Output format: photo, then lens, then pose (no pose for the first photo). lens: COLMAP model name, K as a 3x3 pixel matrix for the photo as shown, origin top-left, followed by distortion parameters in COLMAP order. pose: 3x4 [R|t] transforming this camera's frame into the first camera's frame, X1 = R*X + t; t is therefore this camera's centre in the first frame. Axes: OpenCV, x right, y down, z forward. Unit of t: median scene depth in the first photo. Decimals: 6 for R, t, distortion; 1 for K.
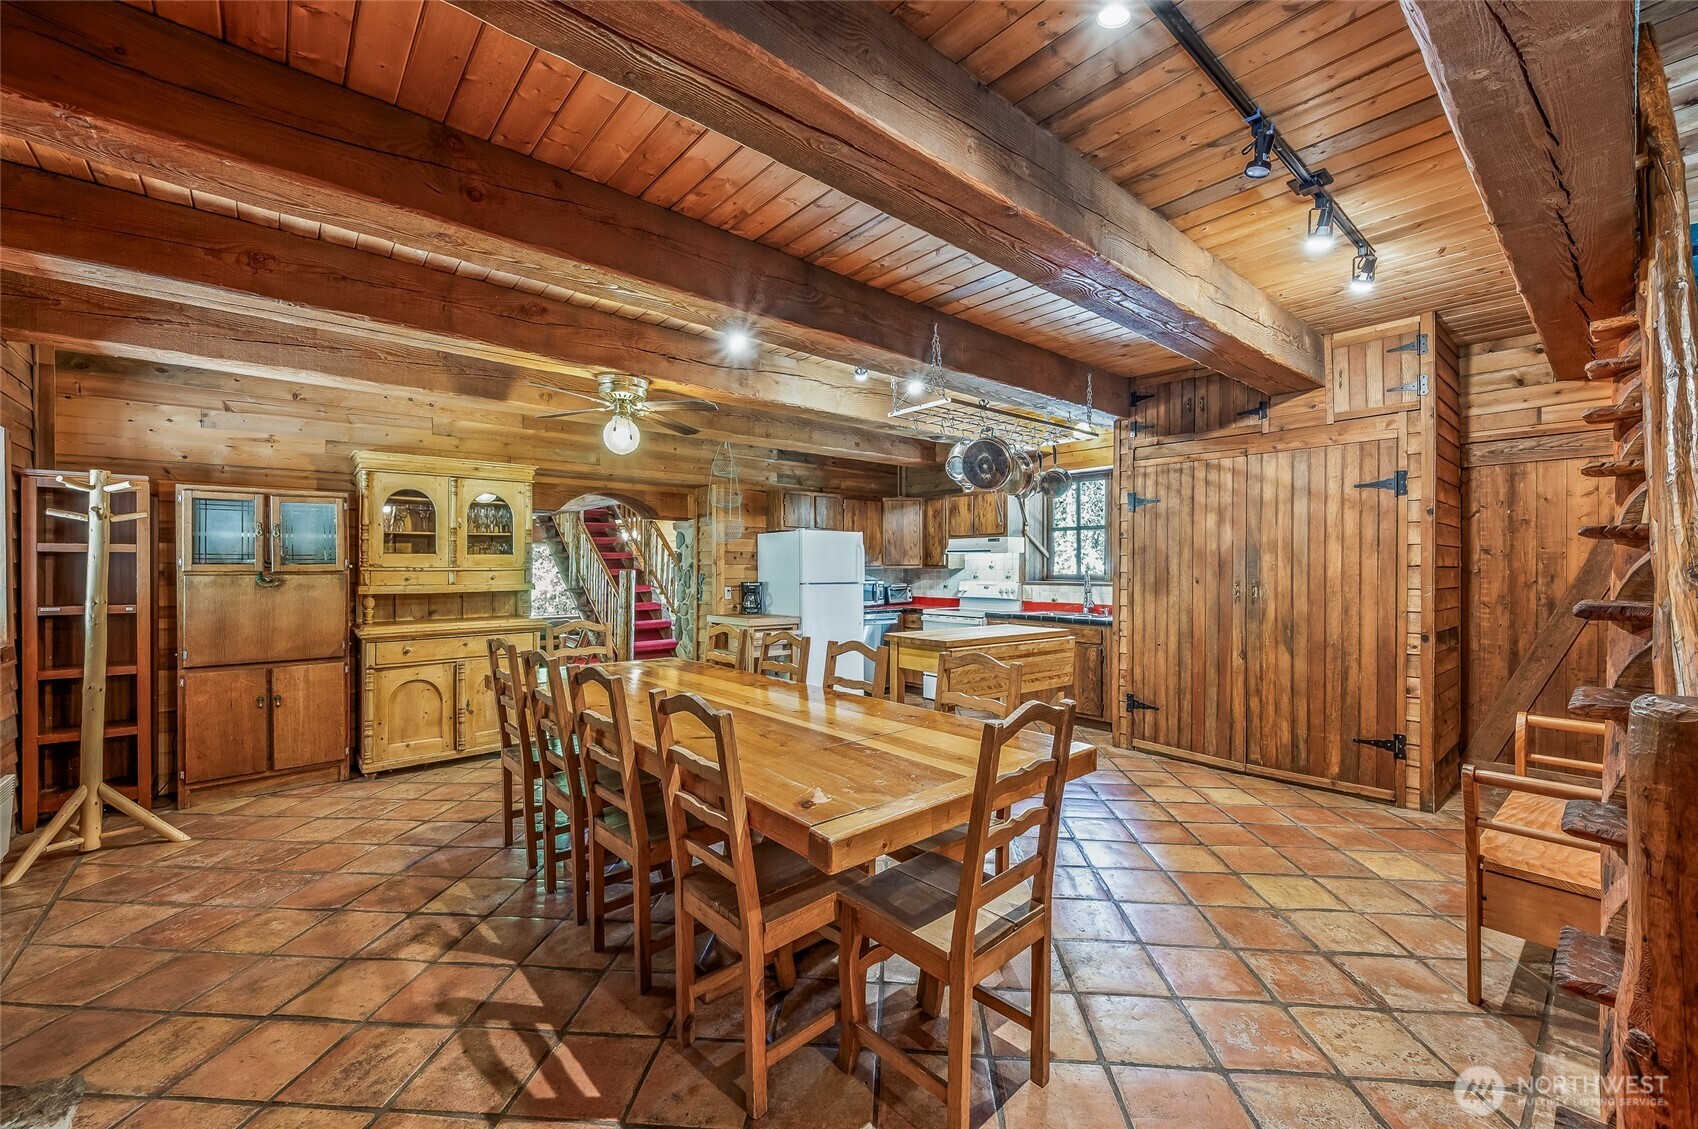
lens RADIAL K [[679.8, 0, 813.3], [0, 679.8, 568.1], [0, 0, 1]] dist [0.001570, 0.000488]
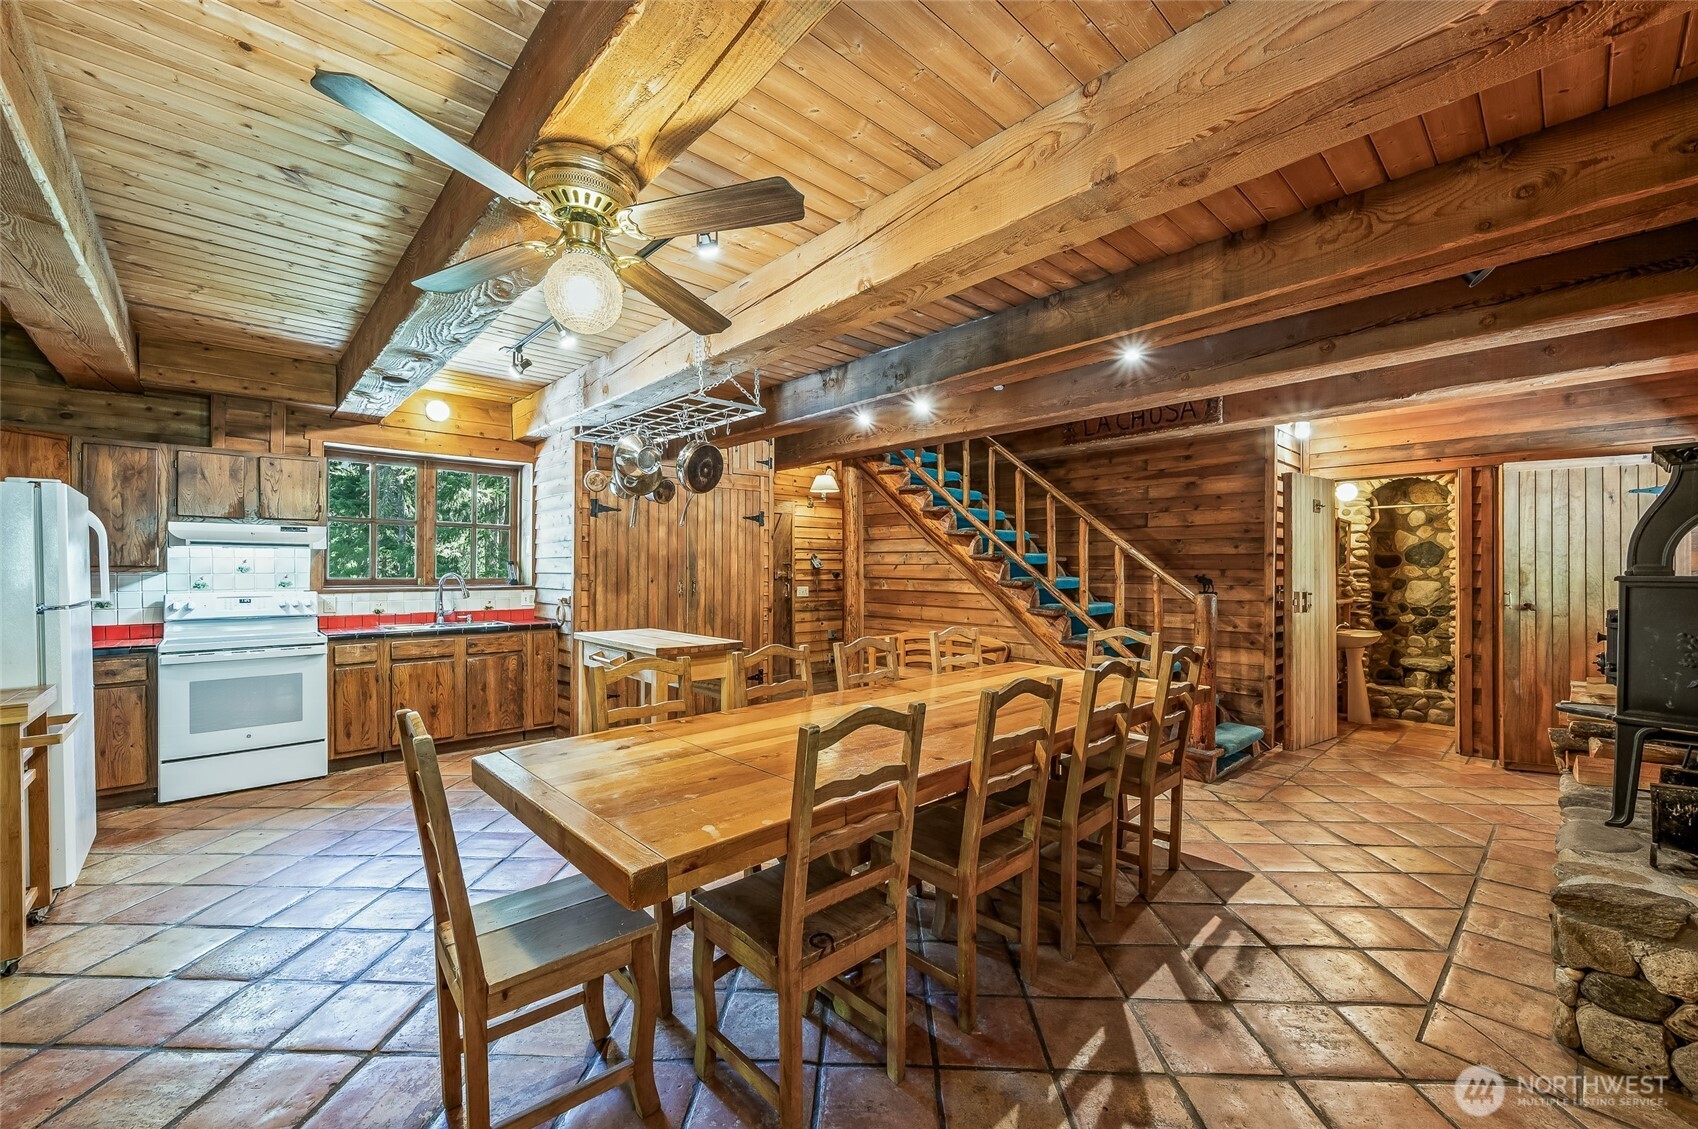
lens RADIAL K [[679.8, 0, 860.9], [0, 679.8, 568.0], [0, 0, 1]] dist [0.001570, 0.000488]
pose [[-0.078210, 0.001303, 0.996936, -0.764626], [0.001752, 0.999998, -0.001170, -0.001508], [-0.996935, 0.001655, -0.078212, 0.824412]]
